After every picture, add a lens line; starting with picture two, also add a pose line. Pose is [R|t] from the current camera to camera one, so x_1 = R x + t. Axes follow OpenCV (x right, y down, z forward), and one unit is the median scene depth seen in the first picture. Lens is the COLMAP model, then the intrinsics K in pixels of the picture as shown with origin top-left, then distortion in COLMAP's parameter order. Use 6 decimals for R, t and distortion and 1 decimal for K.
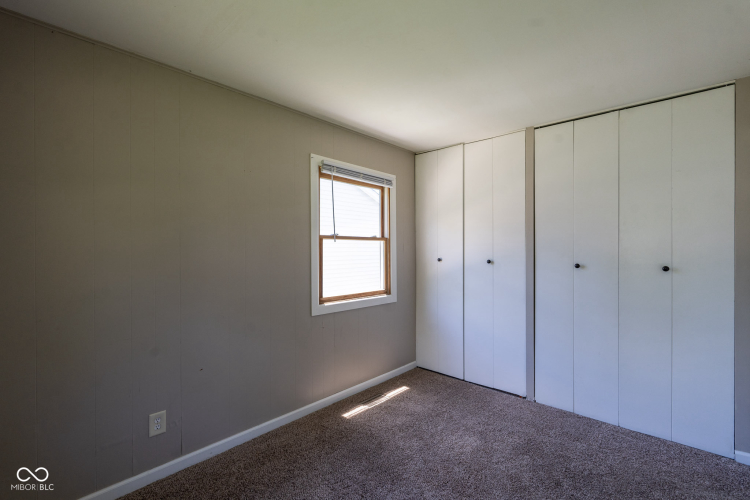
lens RADIAL K [[350.0, 0, 375.0], [0, 350.0, 250.0], [0, 0, 1]] dist [0.002772, 0.000520]
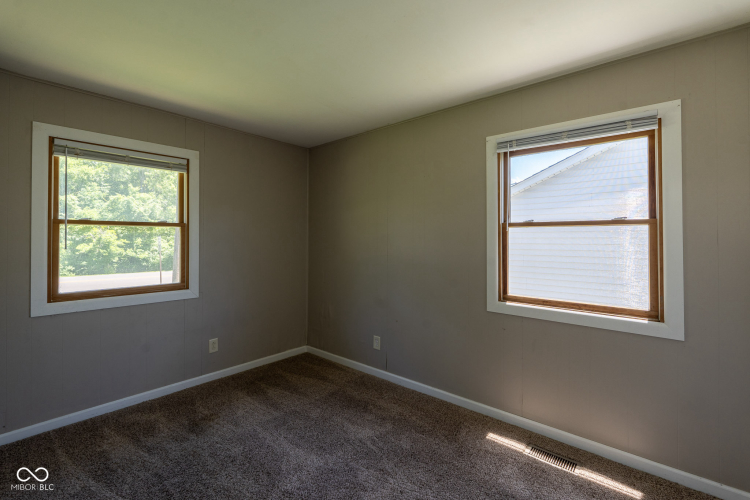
lens RADIAL K [[339.7, 0, 373.1], [0, 339.7, 237.1], [0, 0, 1]] dist [-0.001460, -0.000097]
pose [[0.010281, -0.011569, -0.999880, 0.696586], [-0.009767, 0.999884, -0.011669, 0.005999], [0.999899, 0.009885, 0.010167, 0.663077]]
